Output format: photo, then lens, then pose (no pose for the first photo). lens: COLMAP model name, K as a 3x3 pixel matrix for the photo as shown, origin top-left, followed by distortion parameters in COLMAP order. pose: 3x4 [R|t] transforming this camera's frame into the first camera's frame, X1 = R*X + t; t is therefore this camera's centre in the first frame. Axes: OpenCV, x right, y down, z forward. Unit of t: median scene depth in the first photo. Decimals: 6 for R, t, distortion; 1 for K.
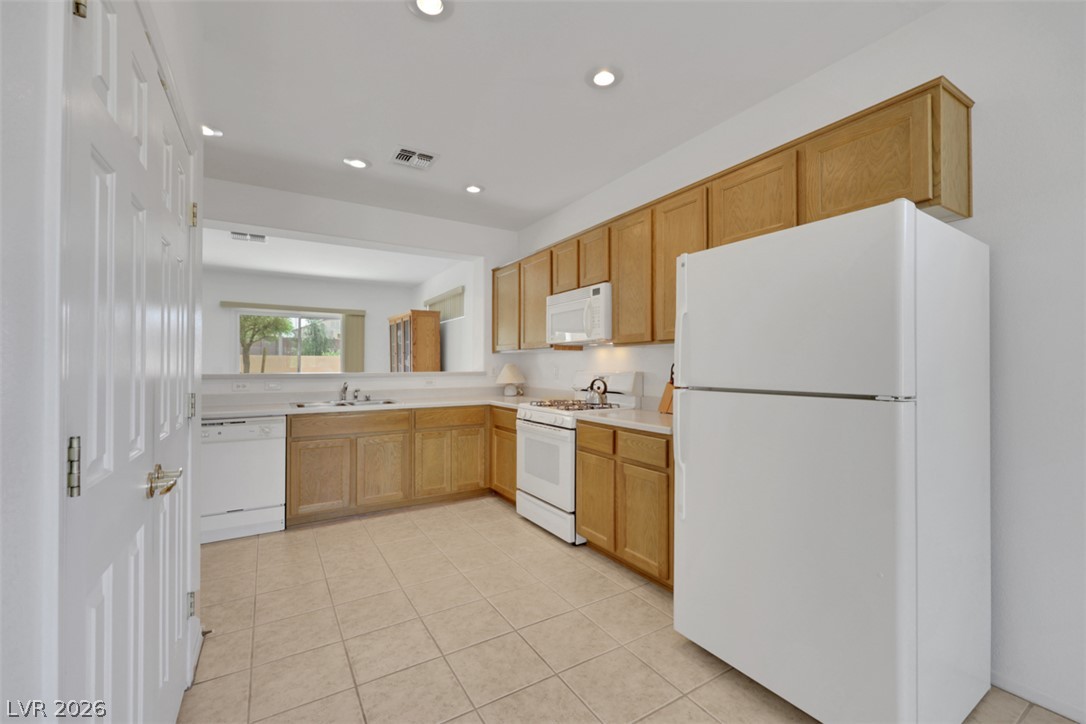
lens RADIAL K [[452.5, 0, 568.8], [0, 452.5, 363.5], [0, 0, 1]] dist [0.000137, -0.000491]
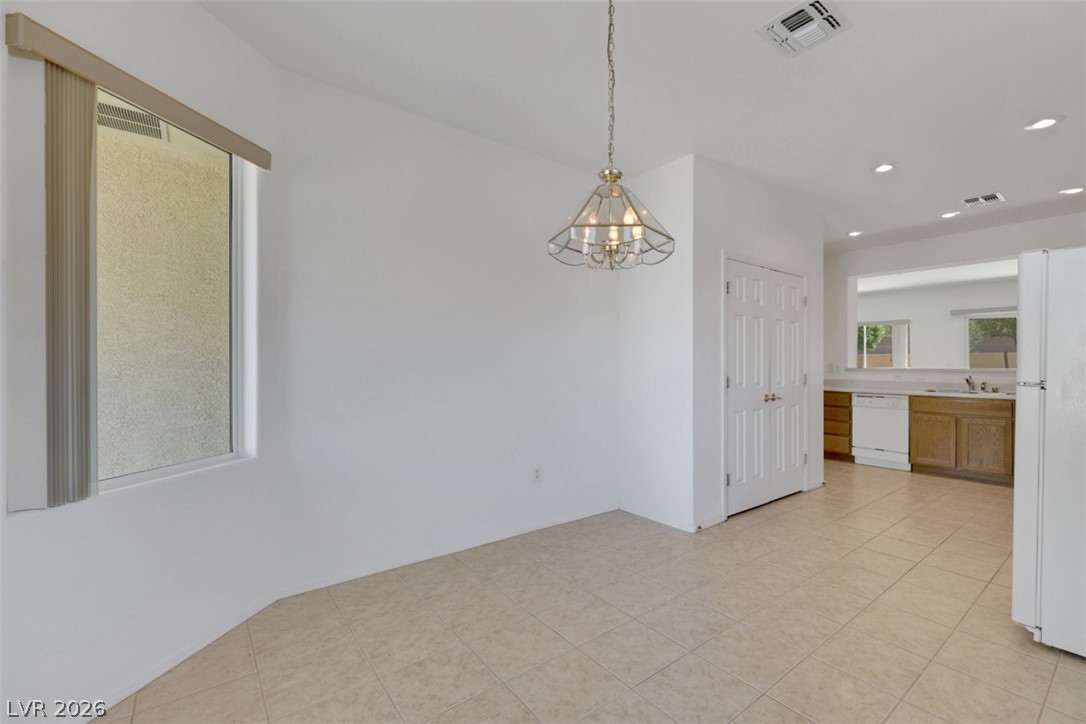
lens RADIAL K [[452.5, 0, 568.8], [0, 452.5, 363.5], [0, 0, 1]] dist [0.000137, -0.000491]
pose [[0.057005, 0.001709, -0.998372, 0.781752], [0.006803, 0.999975, 0.002100, -0.004523], [0.998351, -0.006911, 0.056992, -0.220367]]
